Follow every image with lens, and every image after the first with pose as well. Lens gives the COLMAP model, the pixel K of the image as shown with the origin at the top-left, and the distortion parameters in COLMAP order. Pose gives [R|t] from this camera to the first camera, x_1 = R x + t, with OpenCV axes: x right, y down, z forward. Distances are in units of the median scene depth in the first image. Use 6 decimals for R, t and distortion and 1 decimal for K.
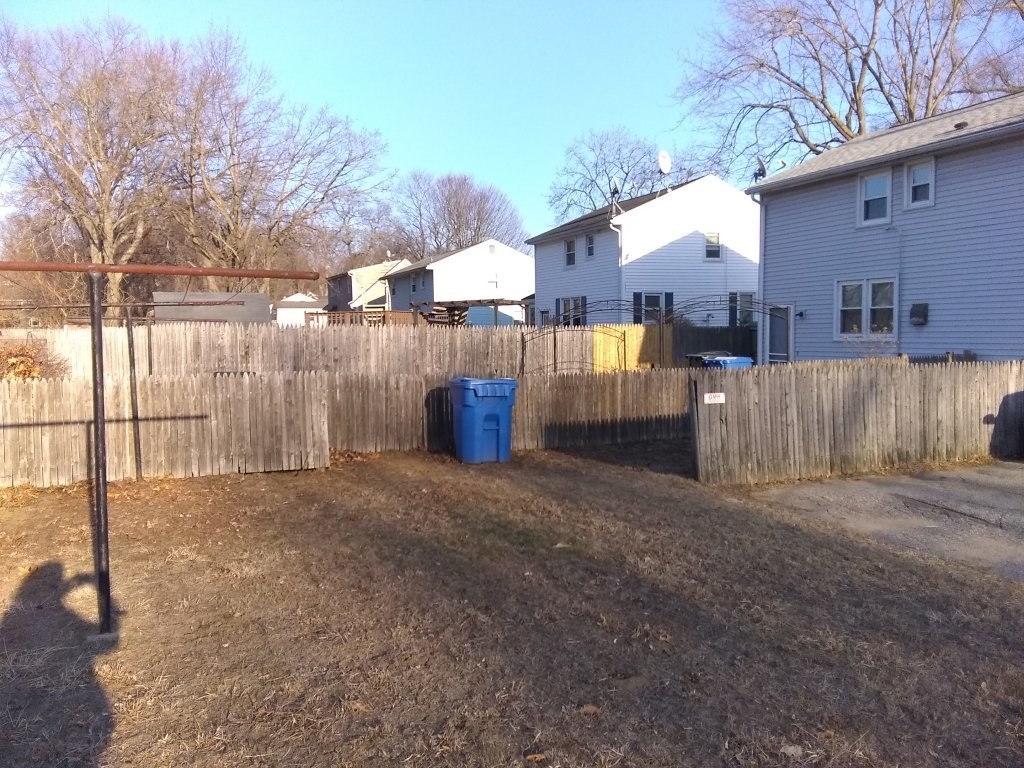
lens RADIAL K [[797.3, 0, 512.0], [0, 797.3, 384.0], [0, 0, 1]] dist [0.121189, -0.204787]
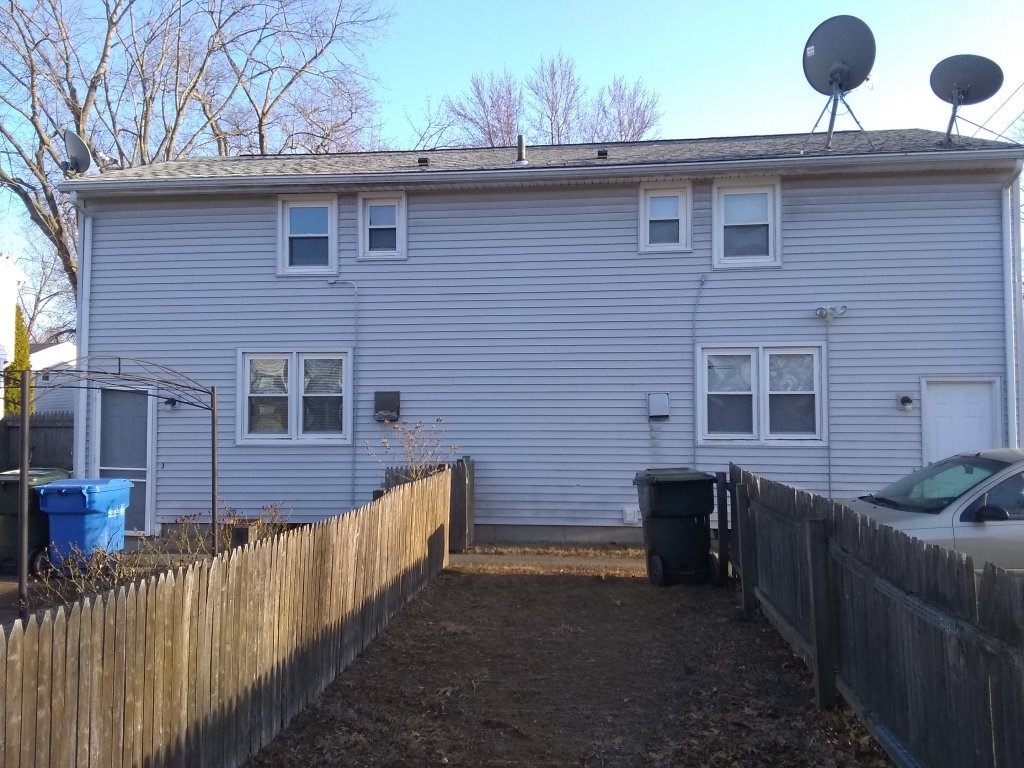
lens RADIAL K [[797.3, 0, 512.0], [0, 797.3, 384.0], [0, 0, 1]] dist [0.121189, -0.204787]
pose [[0.502737, 0.048617, 0.863071, -0.047945], [0.054312, 0.994668, -0.087666, -0.036820], [-0.862732, 0.090948, 0.497416, 0.539544]]
